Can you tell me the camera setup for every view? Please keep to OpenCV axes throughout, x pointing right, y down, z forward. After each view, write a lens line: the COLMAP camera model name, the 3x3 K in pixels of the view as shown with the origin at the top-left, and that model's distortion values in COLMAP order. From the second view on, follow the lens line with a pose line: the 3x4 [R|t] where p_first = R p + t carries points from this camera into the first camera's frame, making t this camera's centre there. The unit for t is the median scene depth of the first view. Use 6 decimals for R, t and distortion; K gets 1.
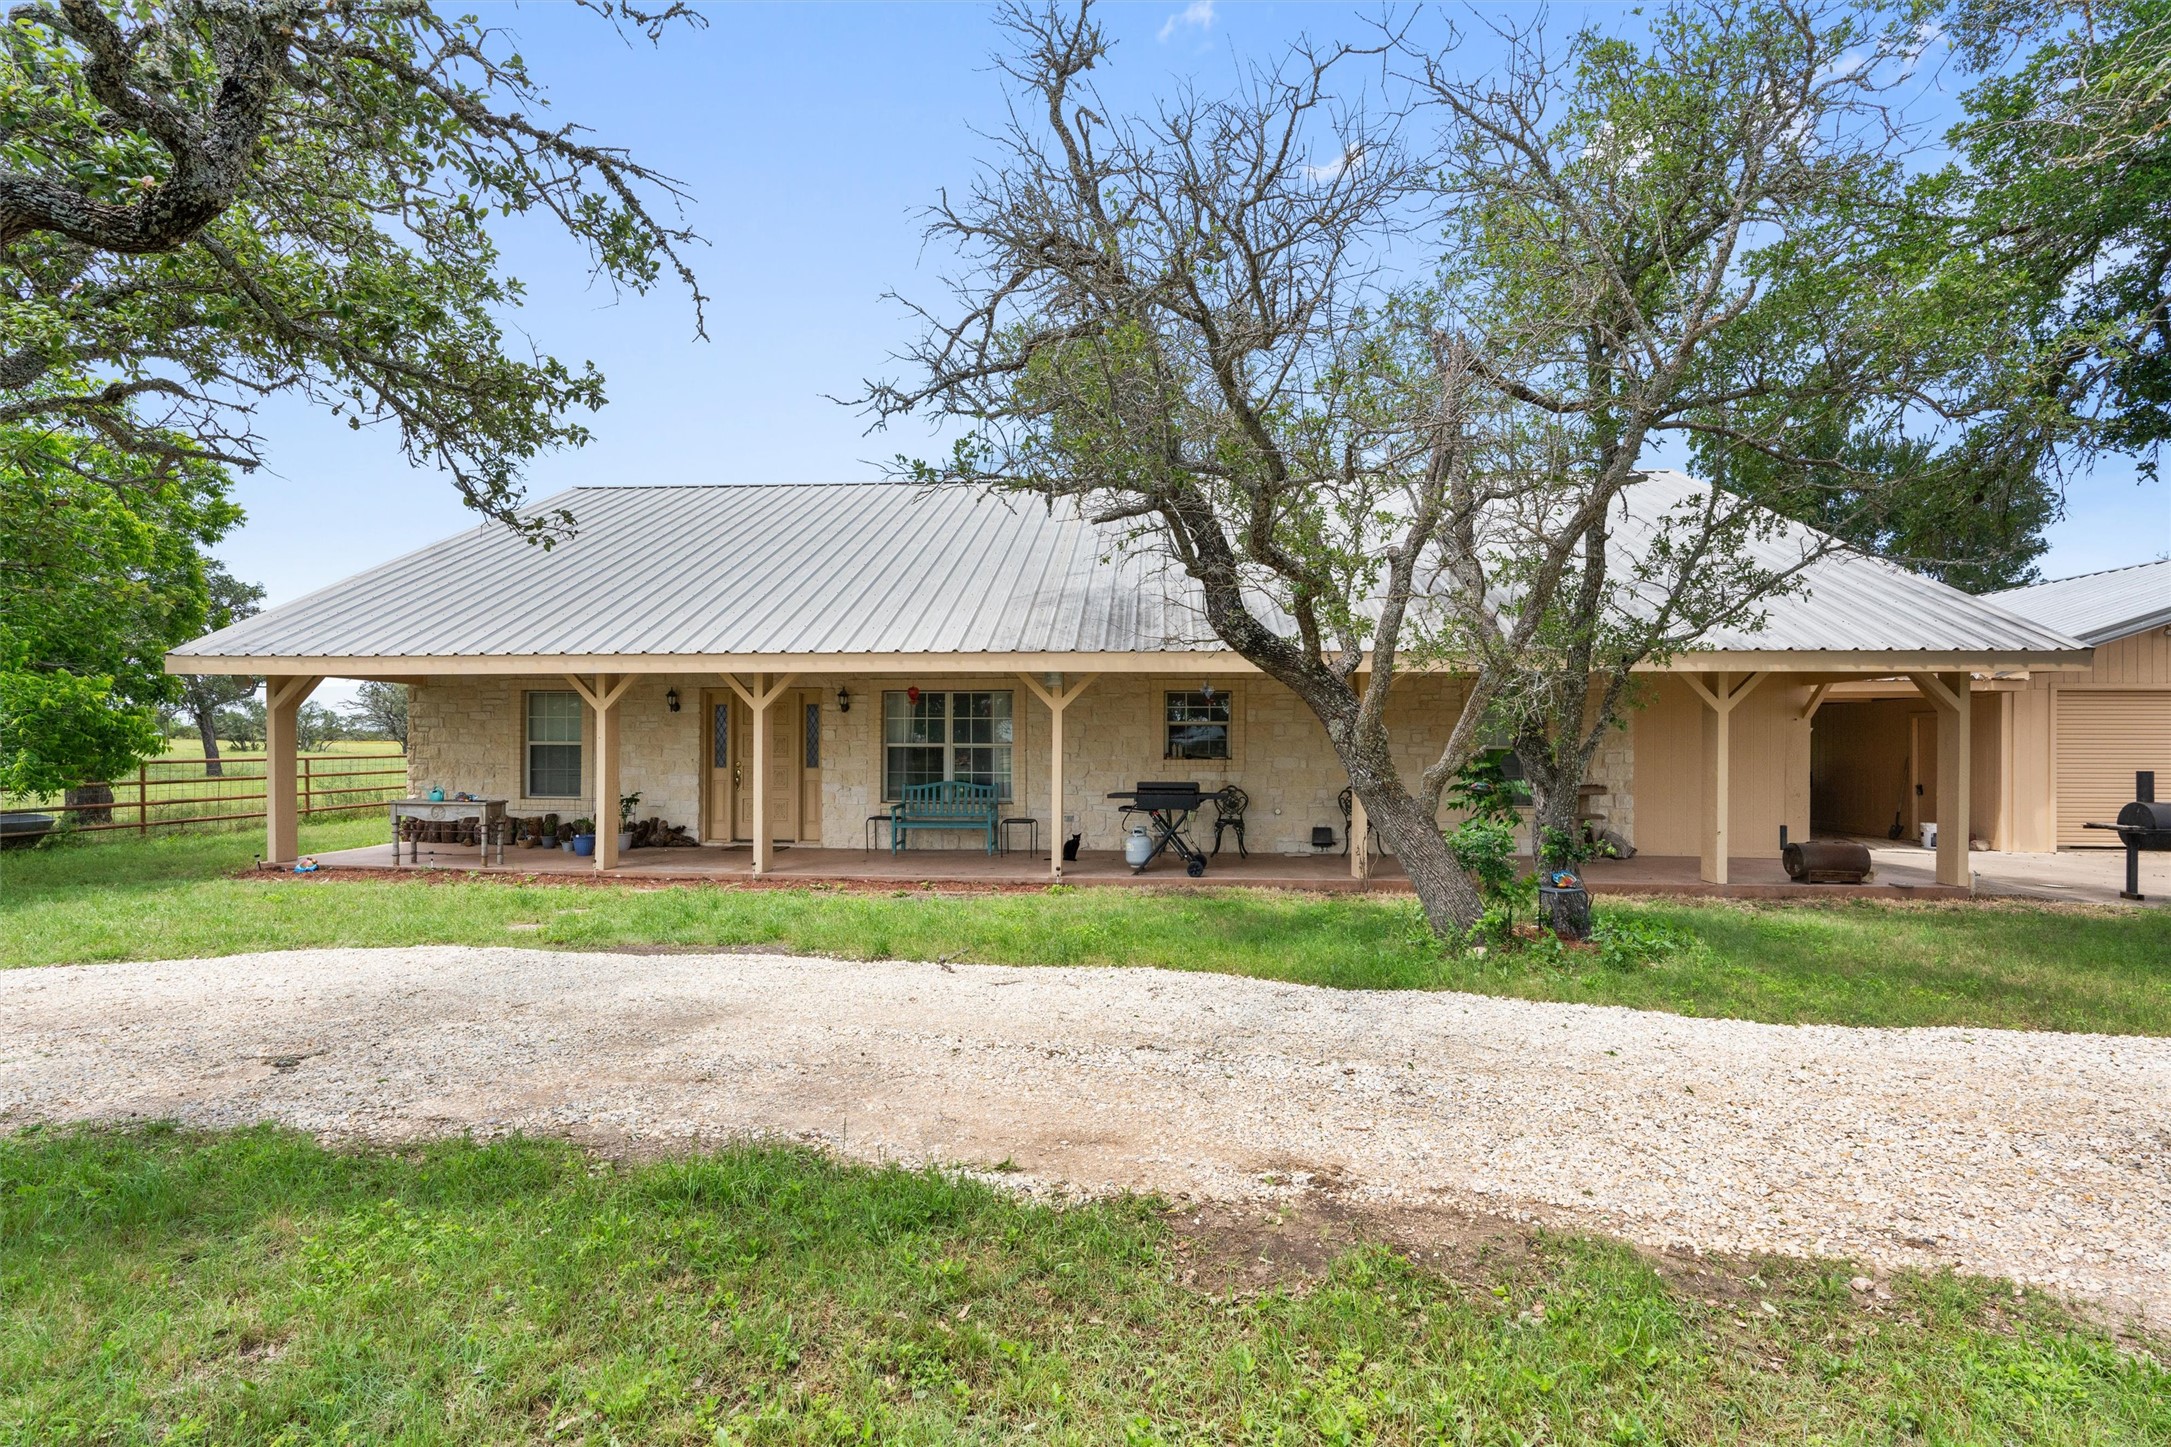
lens RADIAL K [[1126.9, 0, 1084.7], [0, 1126.9, 692.0], [0, 0, 1]] dist [-0.001142, -0.000013]
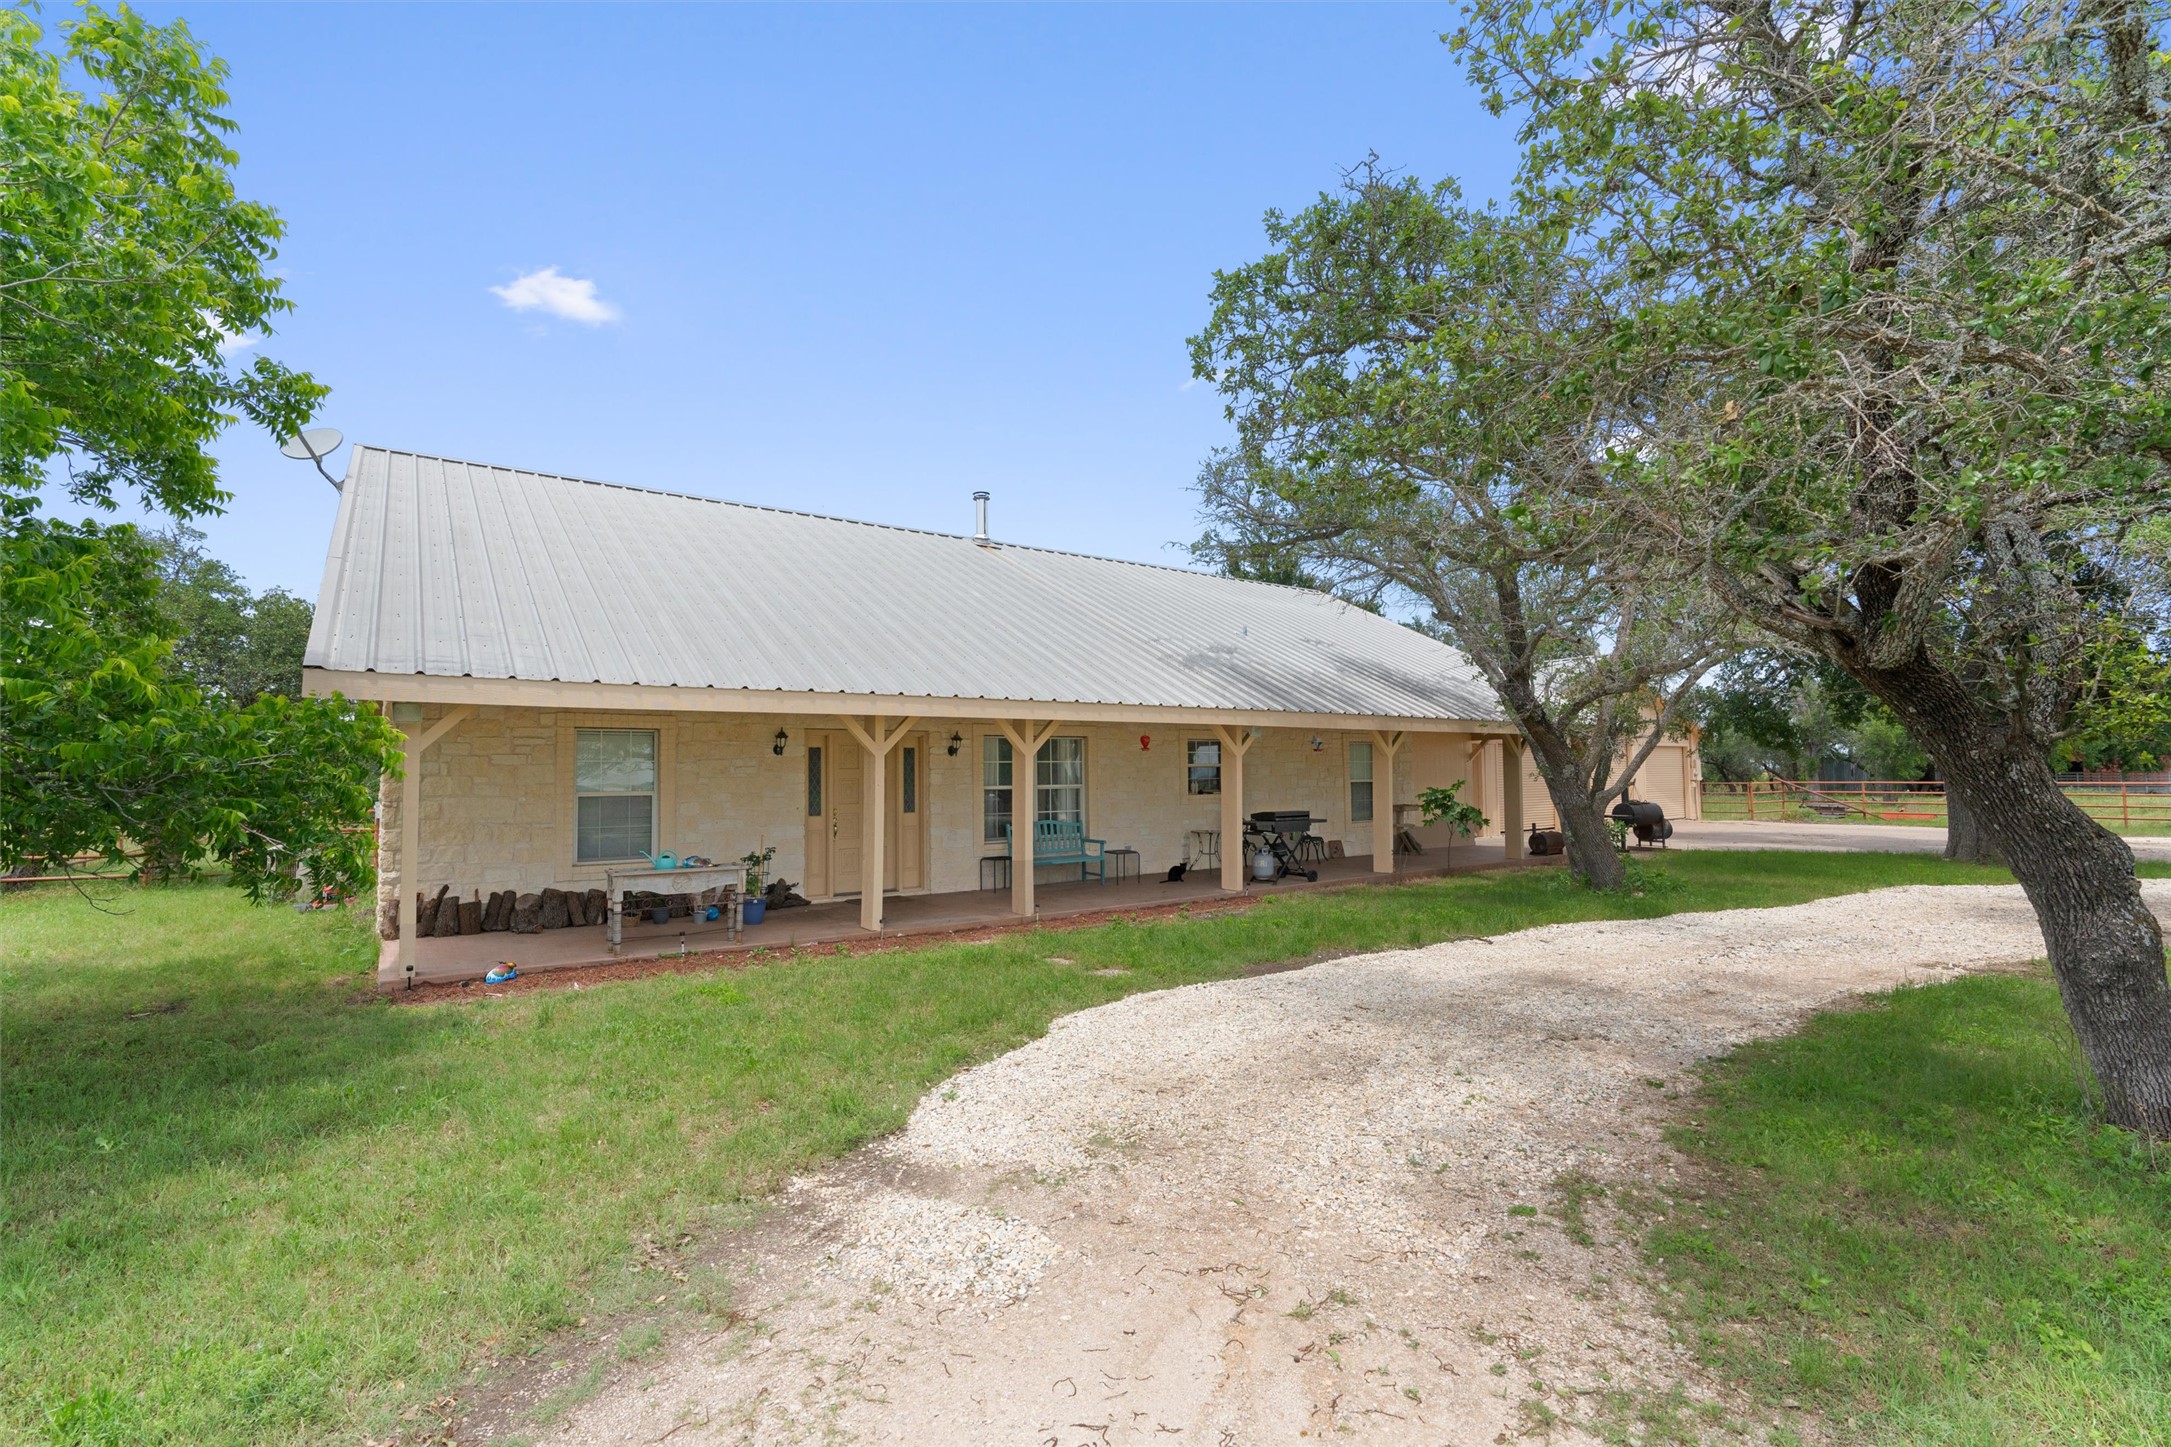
lens RADIAL K [[1126.9, 0, 1084.7], [0, 1126.9, 692.0], [0, 0, 1]] dist [-0.001142, -0.000013]
pose [[0.678205, 0.042375, 0.733650, -0.875880], [-0.018443, 0.999003, -0.040653, -0.001015], [-0.734641, 0.014040, 0.678311, 0.225421]]
